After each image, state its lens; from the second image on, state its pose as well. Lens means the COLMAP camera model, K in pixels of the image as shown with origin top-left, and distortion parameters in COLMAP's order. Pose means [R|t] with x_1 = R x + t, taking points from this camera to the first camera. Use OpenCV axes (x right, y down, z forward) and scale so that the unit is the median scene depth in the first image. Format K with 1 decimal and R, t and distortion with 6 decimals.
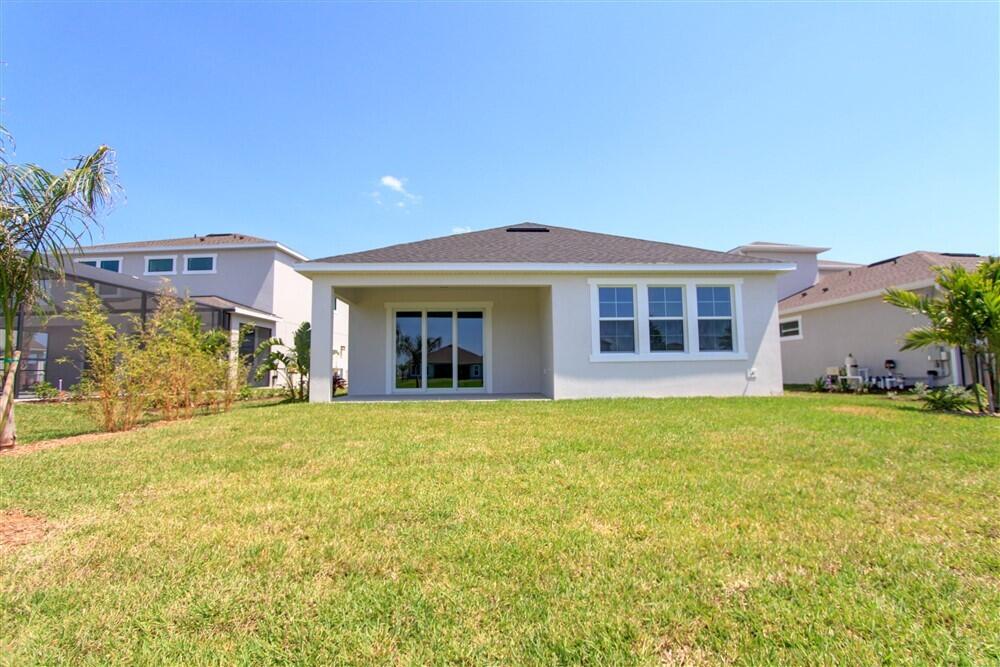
lens RADIAL K [[468.1, 0, 504.0], [0, 468.1, 335.2], [0, 0, 1]] dist [-0.009390, 0.000153]
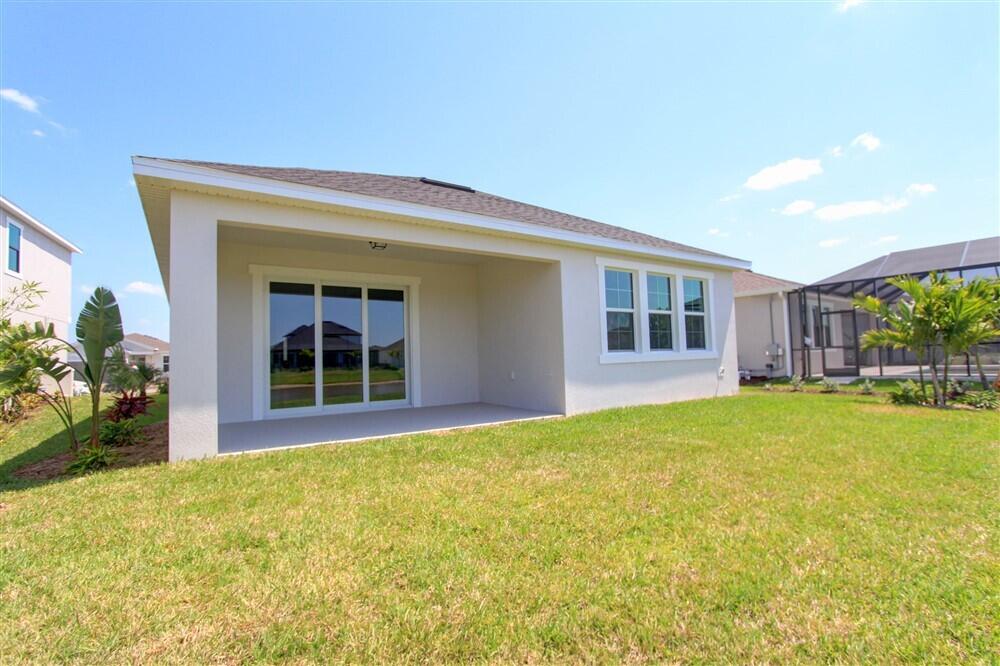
lens RADIAL K [[472.3, 0, 502.3], [0, 472.3, 346.9], [0, 0, 1]] dist [-0.000264, 0.000265]
pose [[0.848988, -0.000406, 0.528412, -0.364946], [-0.024416, 0.998901, 0.039996, 0.000861], [-0.527847, -0.046858, 0.848046, 0.402380]]
